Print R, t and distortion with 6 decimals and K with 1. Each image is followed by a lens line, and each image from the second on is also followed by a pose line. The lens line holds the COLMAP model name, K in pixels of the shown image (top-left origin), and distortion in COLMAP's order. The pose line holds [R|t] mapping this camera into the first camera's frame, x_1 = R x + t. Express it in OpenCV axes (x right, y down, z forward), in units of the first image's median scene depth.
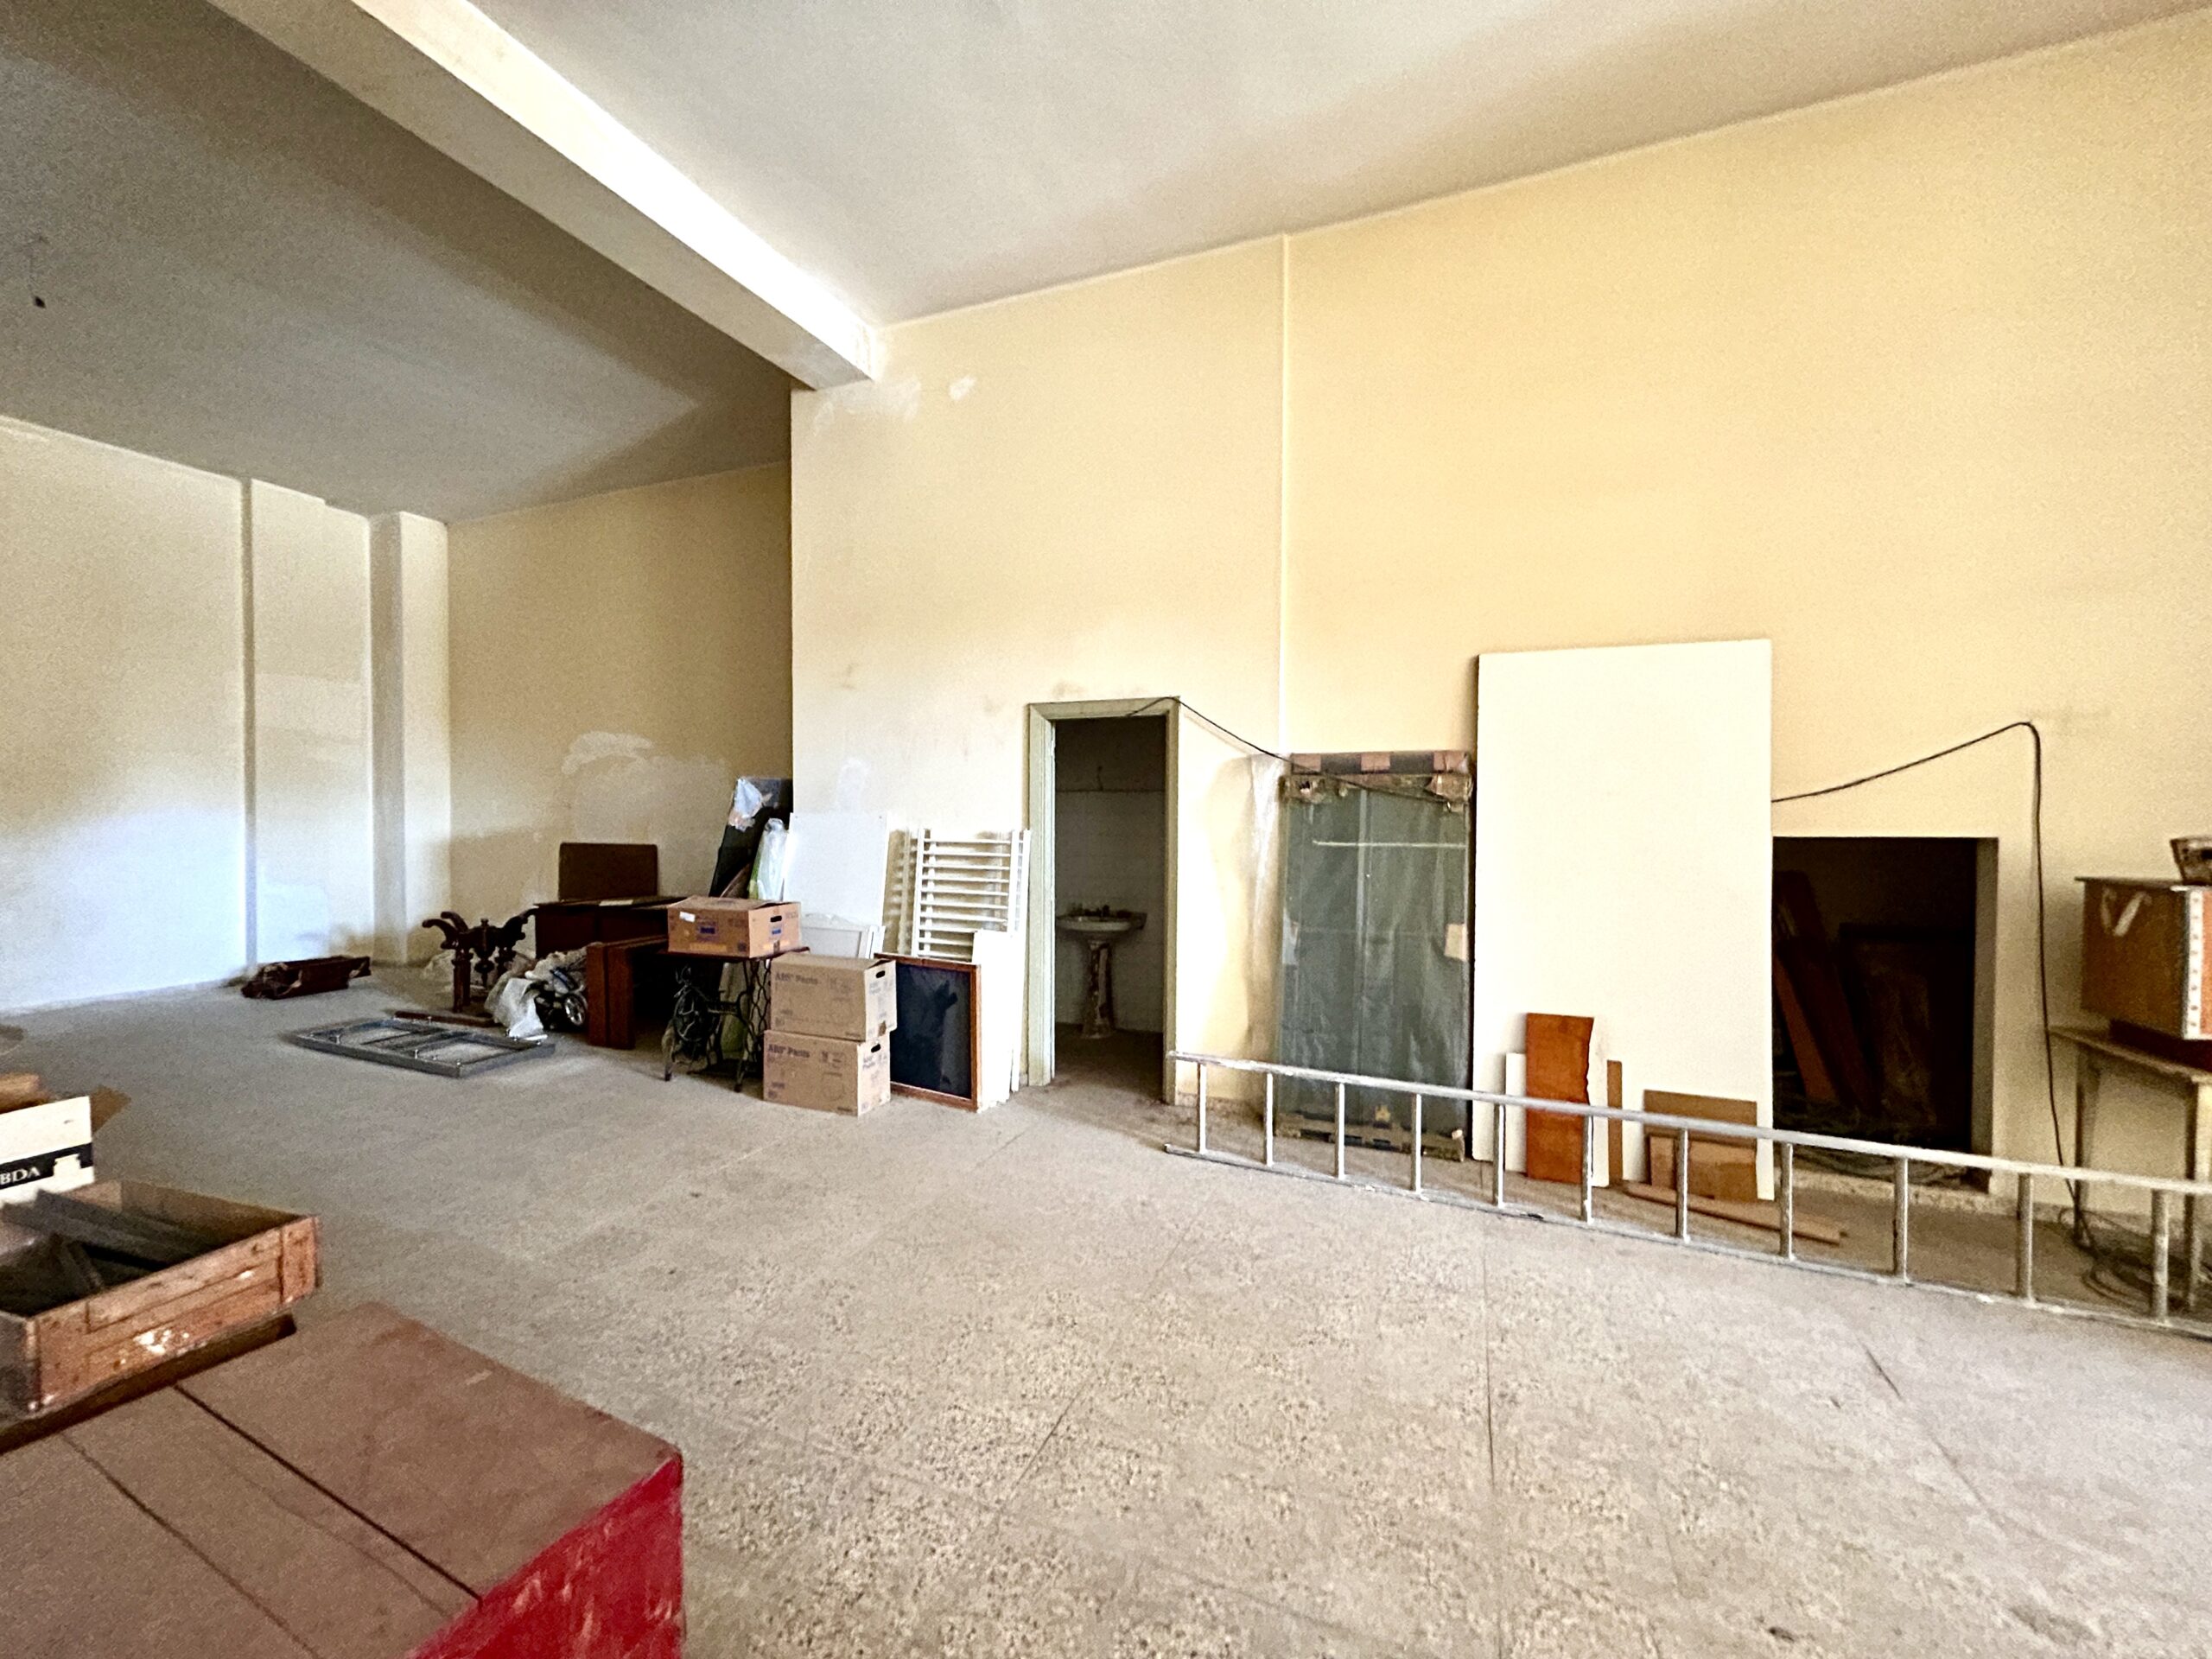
lens RADIAL K [[901.3, 0, 1122.6], [0, 901.3, 826.4], [0, 0, 1]] dist [0.003664, -0.000074]
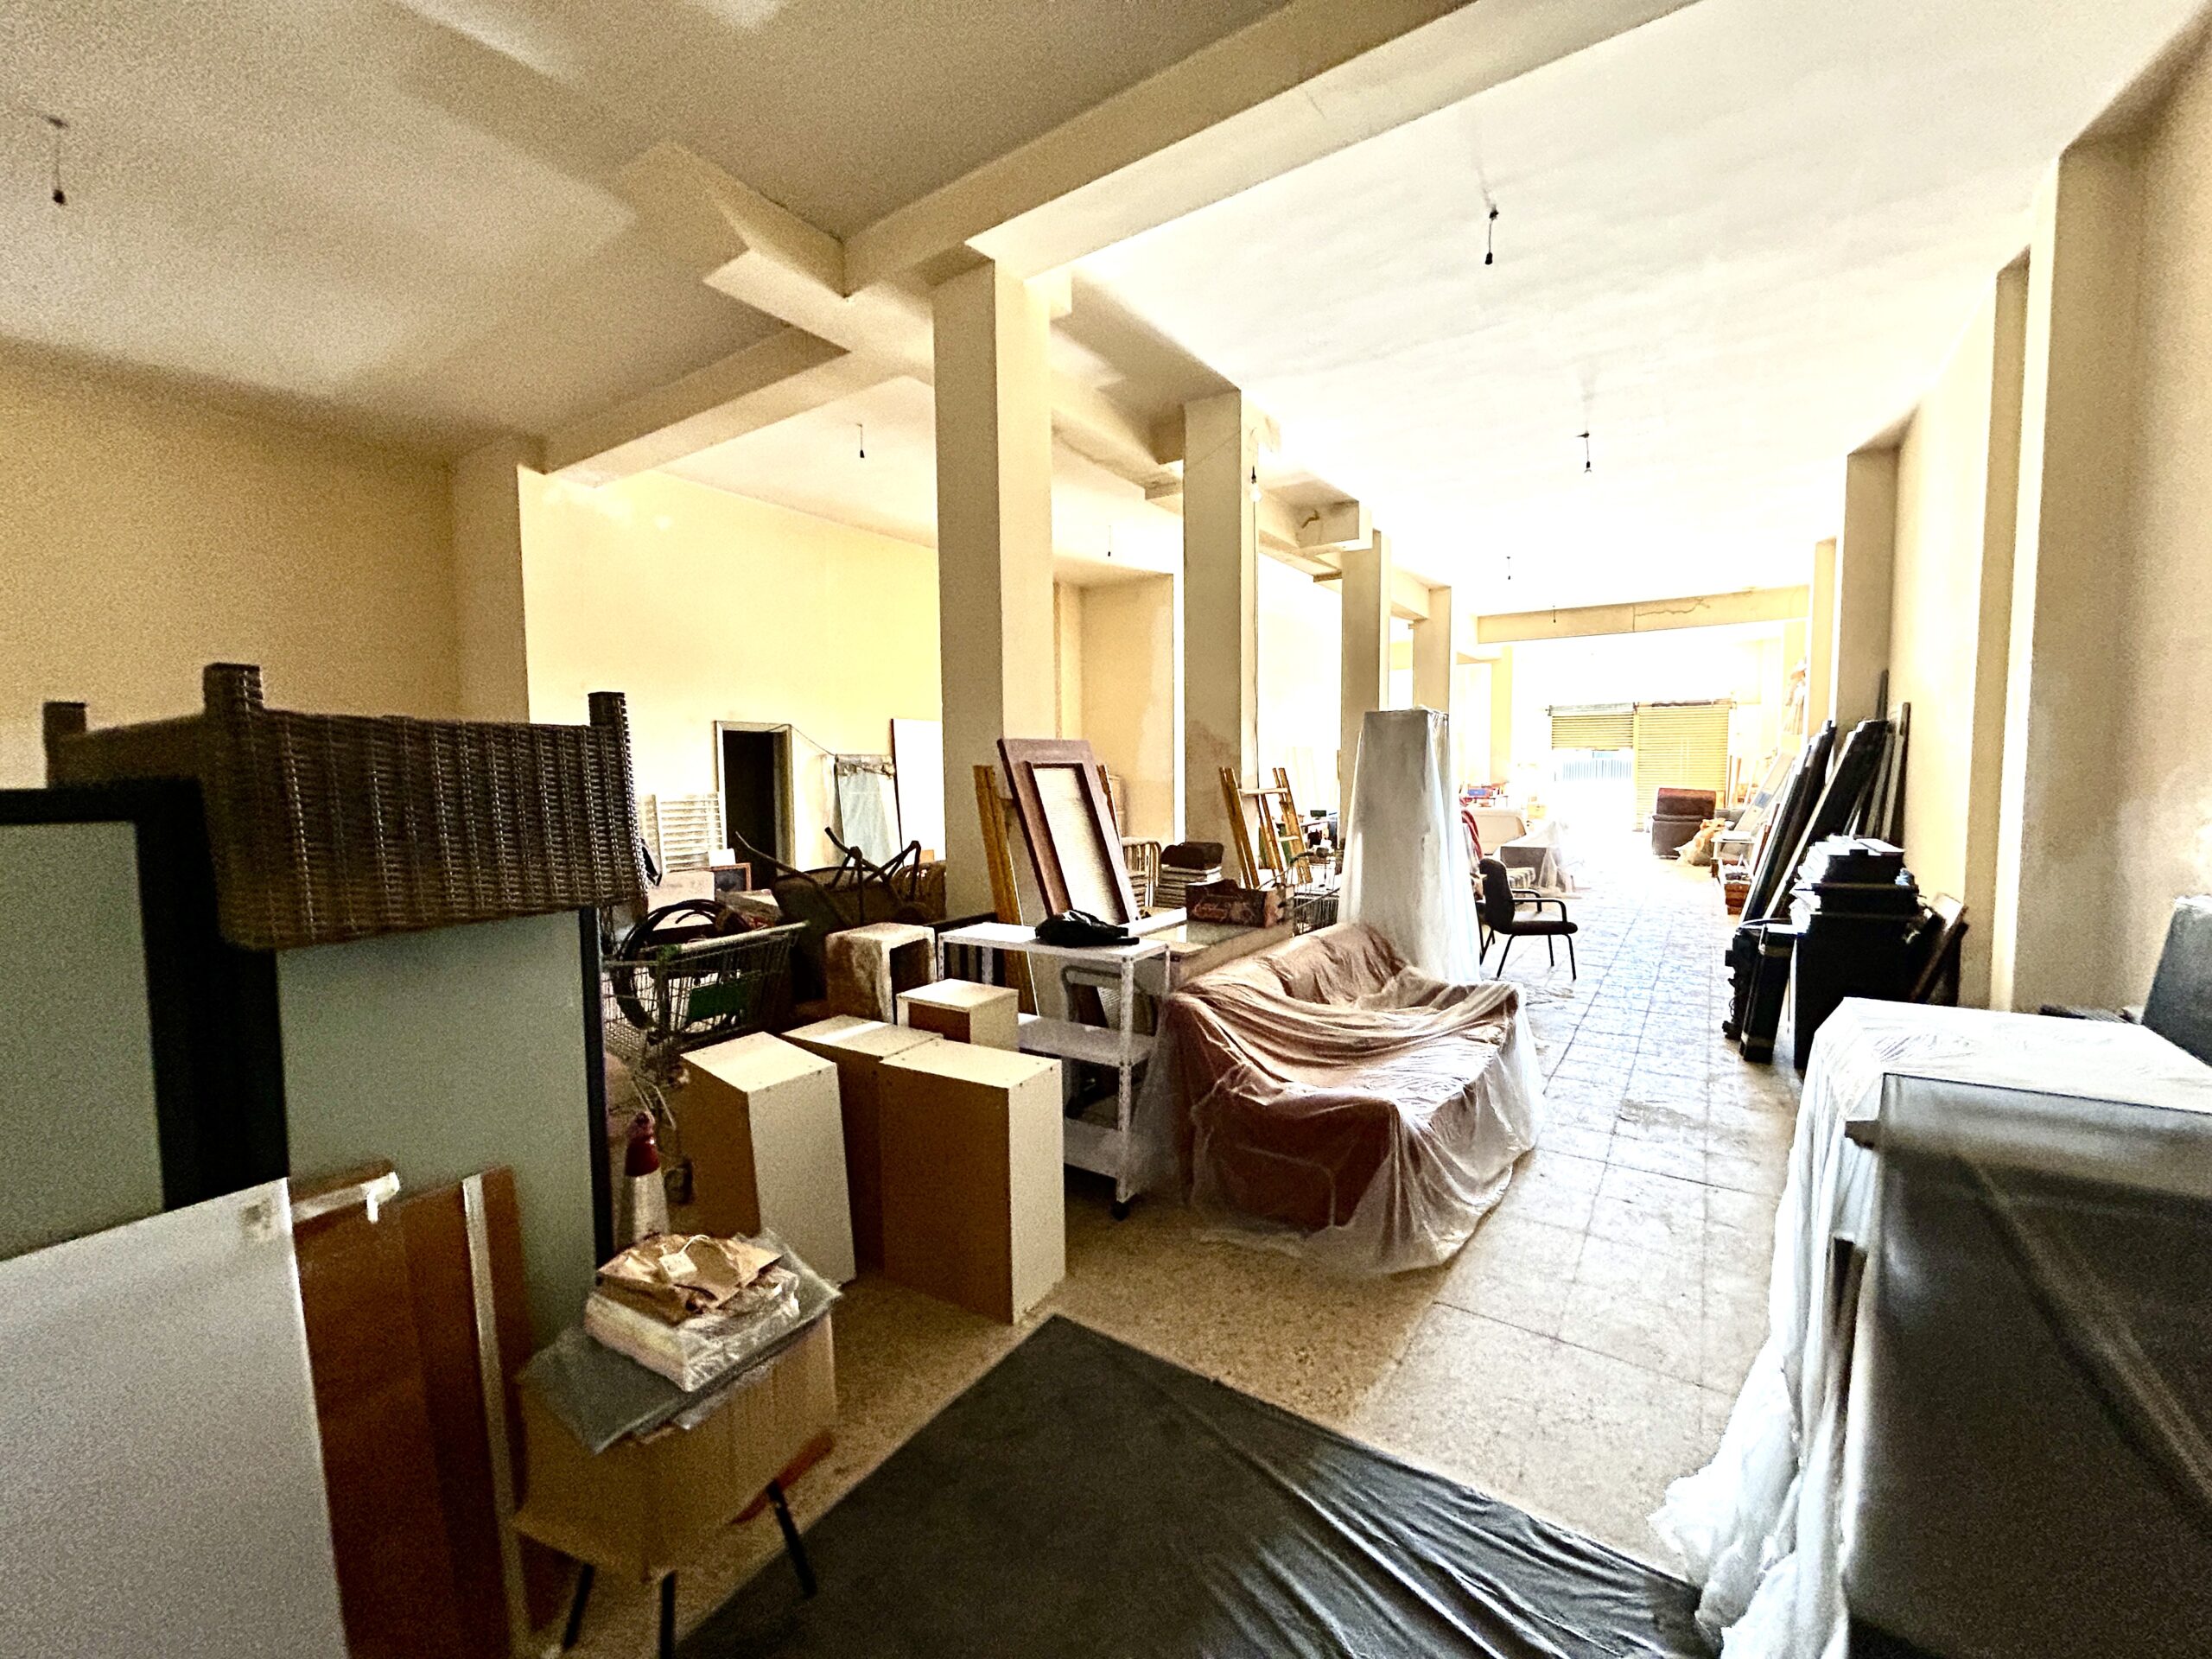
lens RADIAL K [[901.3, 0, 1115.7], [0, 901.3, 826.2], [0, 0, 1]] dist [0.003664, -0.000074]
pose [[0.188267, -0.064981, 0.979966, -2.211543], [0.026751, 0.997778, 0.061023, -0.022019], [-0.981753, 0.014726, 0.189587, -0.138175]]
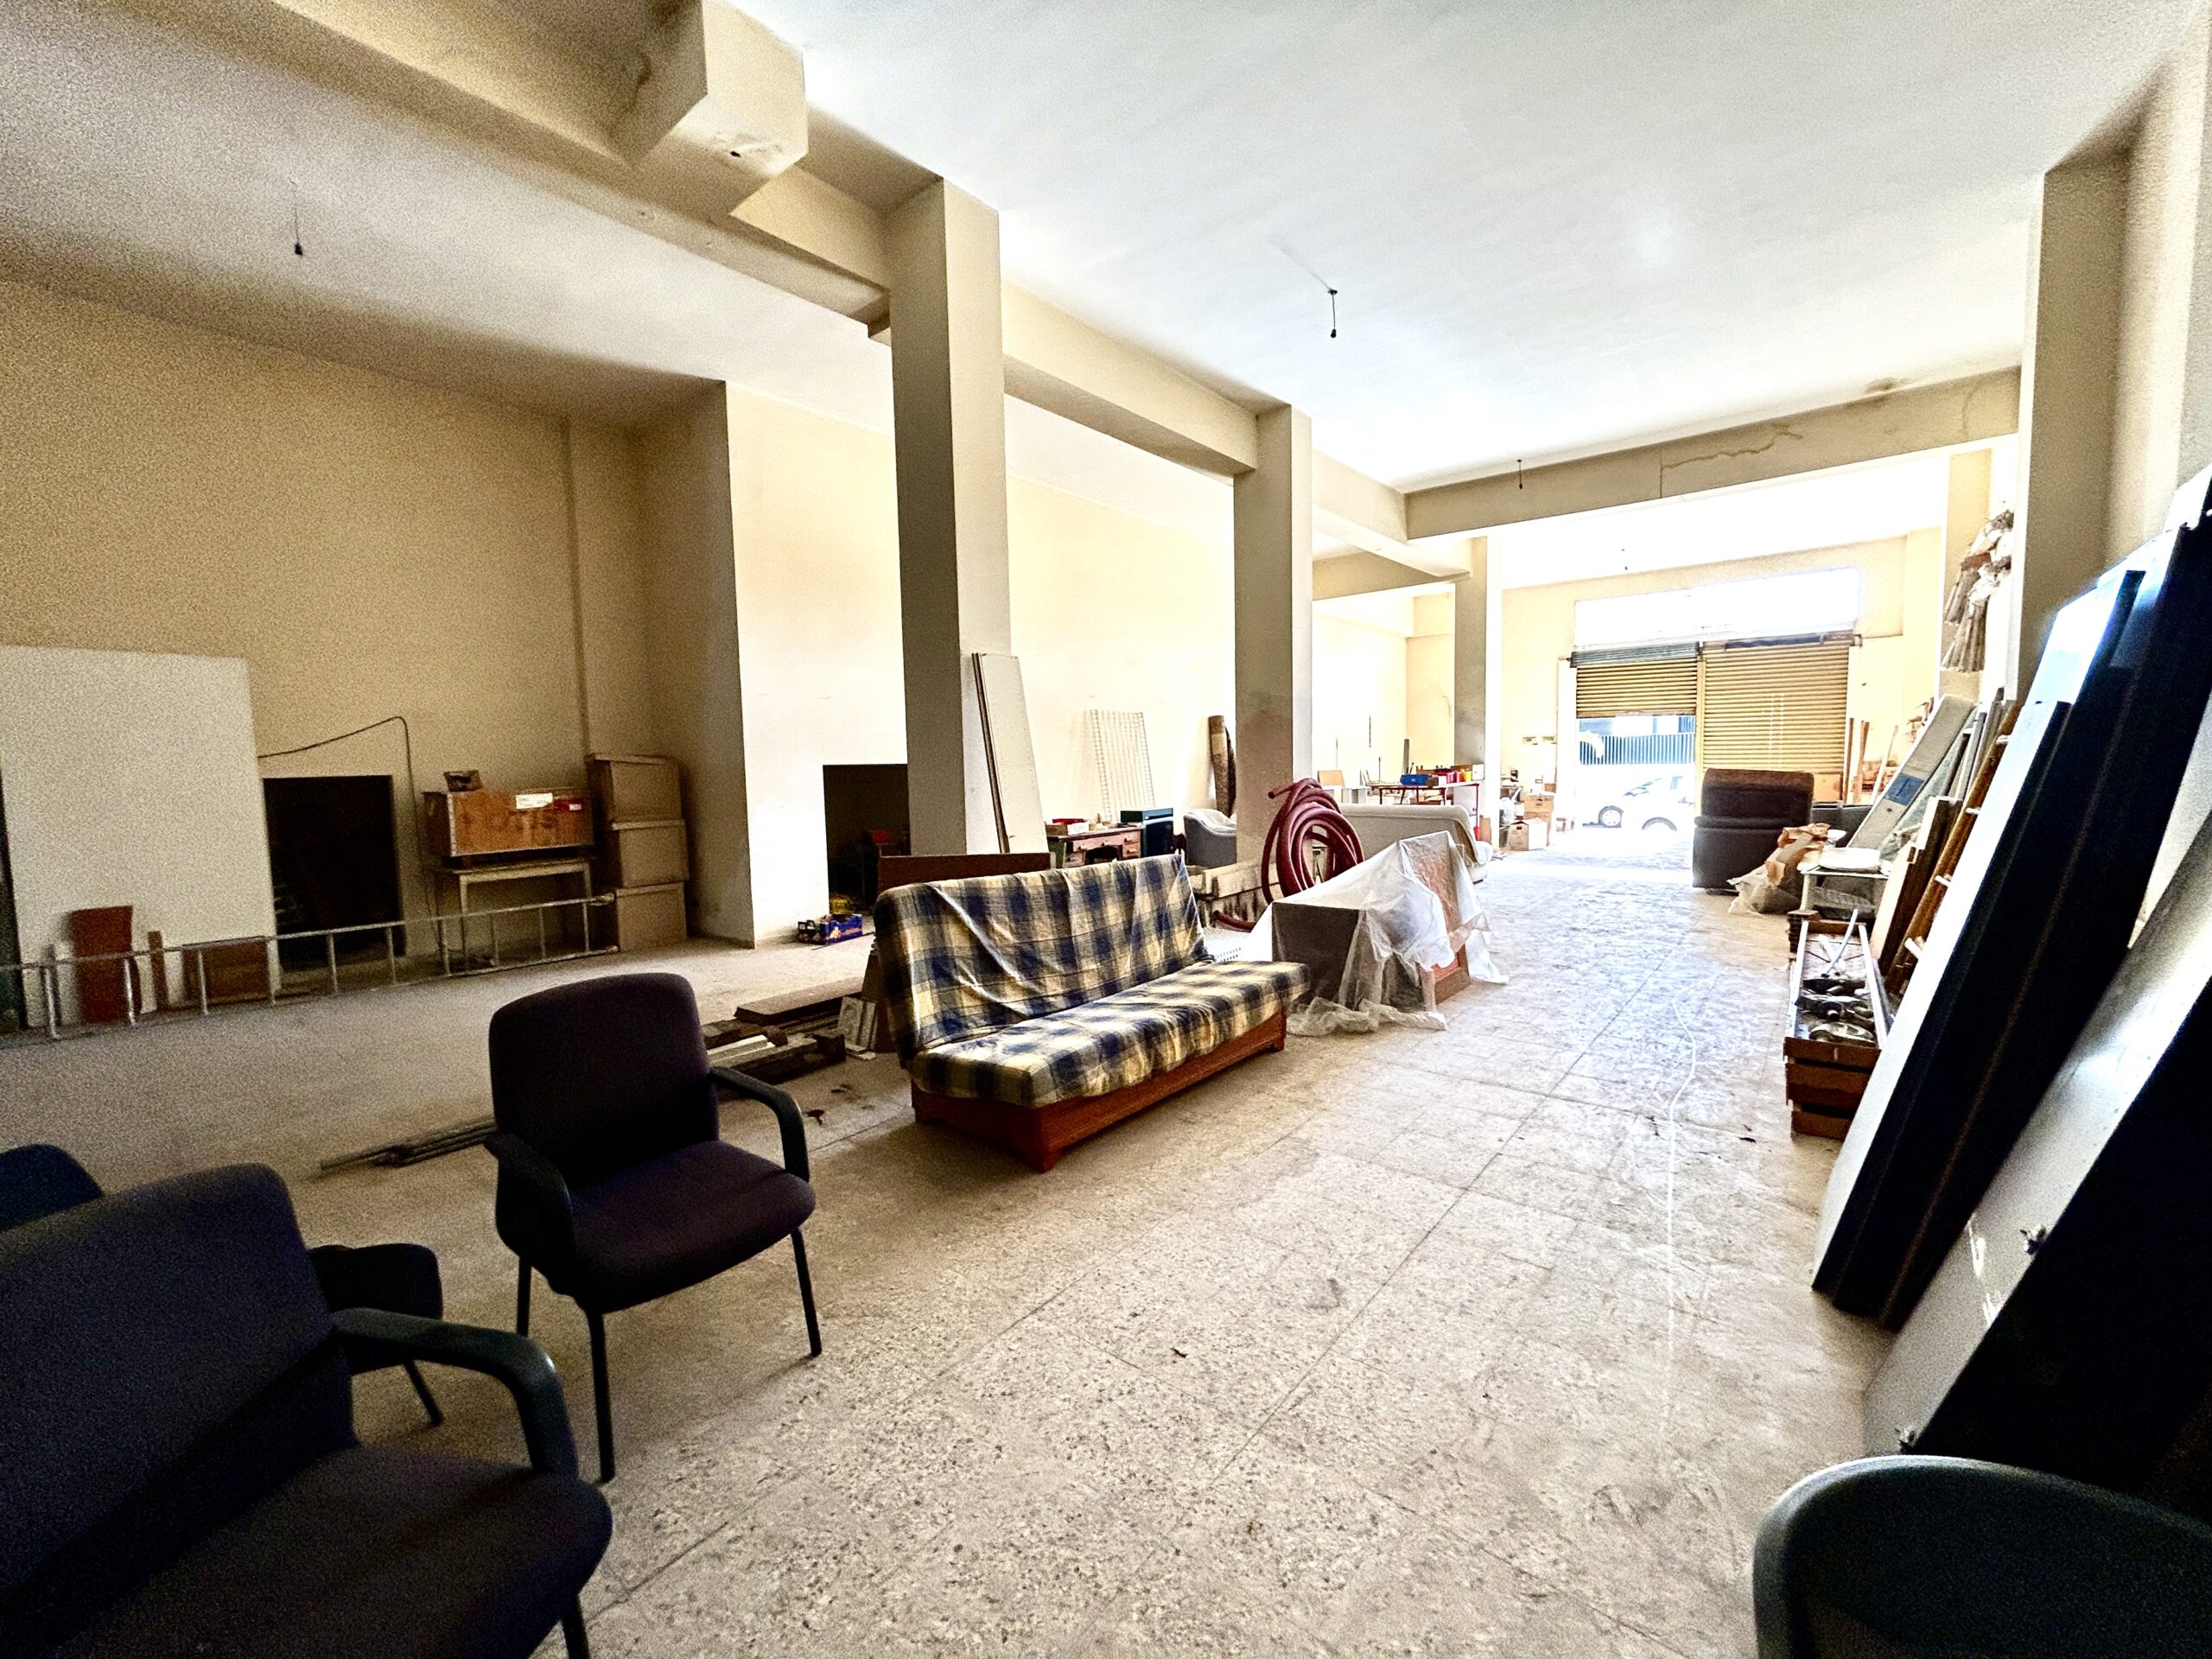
lens RADIAL K [[901.3, 0, 1107.1], [0, 901.3, 837.2], [0, 0, 1]] dist [0.003664, -0.000074]
pose [[0.283179, -0.089559, 0.954876, -0.429043], [0.039712, 0.995872, 0.081627, 0.042427], [-0.958245, 0.014805, 0.285566, -0.952069]]
